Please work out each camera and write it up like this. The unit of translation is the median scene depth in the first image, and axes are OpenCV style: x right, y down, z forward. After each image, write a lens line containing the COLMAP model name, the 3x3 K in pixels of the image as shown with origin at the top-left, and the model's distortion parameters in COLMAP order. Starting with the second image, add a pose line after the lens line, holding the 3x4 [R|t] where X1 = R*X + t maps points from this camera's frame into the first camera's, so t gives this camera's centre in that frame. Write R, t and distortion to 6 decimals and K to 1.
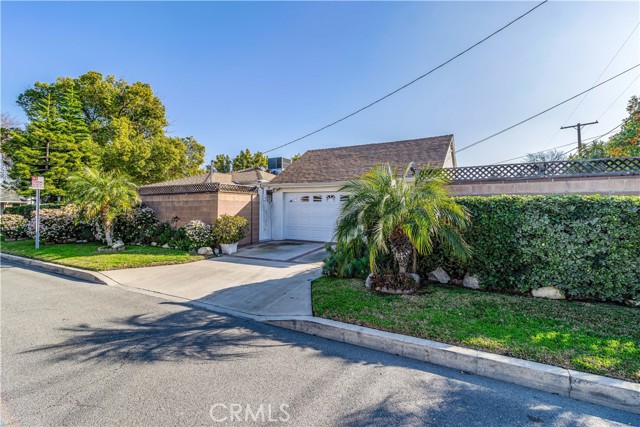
lens RADIAL K [[297.5, 0, 320.4], [0, 297.5, 203.2], [0, 0, 1]] dist [0.004284, 0.000456]
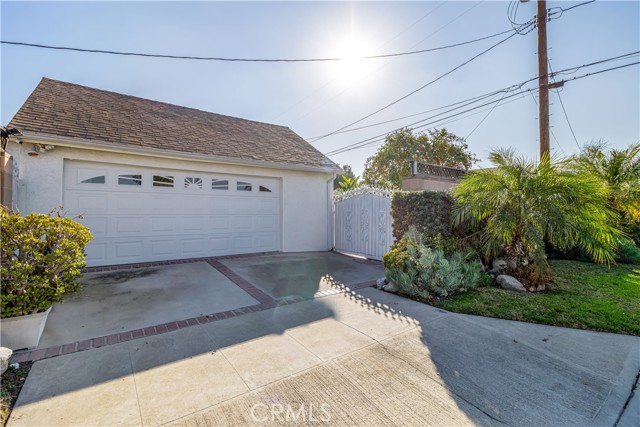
lens RADIAL K [[297.5, 0, 320.4], [0, 297.5, 203.2], [0, 0, 1]] dist [0.004284, 0.000456]
pose [[0.395439, 0.020829, 0.918256, -0.352054], [-0.026059, 0.999595, -0.011452, 0.020631], [-0.918122, -0.019400, 0.395822, 0.476496]]
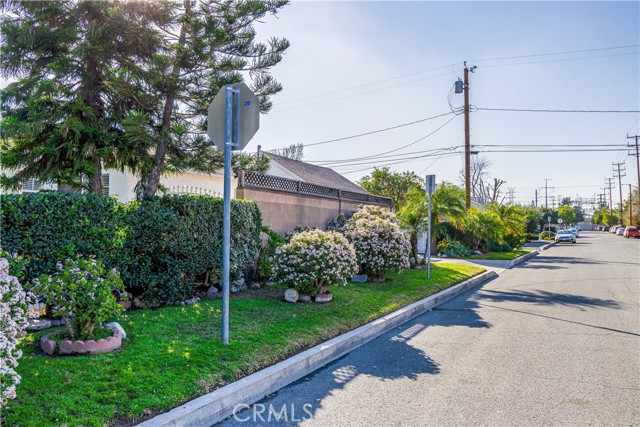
lens RADIAL K [[509.1, 0, 318.3], [0, 509.1, 201.4], [0, 0, 1]] dist [0.001103, -0.000379]
pose [[-0.059331, 0.047291, 0.997118, -1.704810], [-0.039756, 0.997973, -0.049698, 0.034292], [-0.997446, -0.042590, -0.057331, 1.087230]]
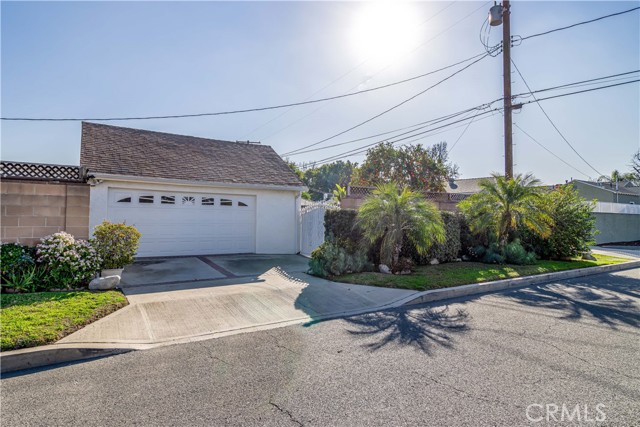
lens RADIAL K [[379.2, 0, 320.6], [0, 379.2, 201.4], [0, 0, 1]] dist [-0.001323, 0.000662]
pose [[0.448999, 0.041069, 0.892588, -0.627490], [-0.034177, 0.999002, -0.028774, 0.002848], [-0.892878, -0.017586, 0.449954, 0.199755]]
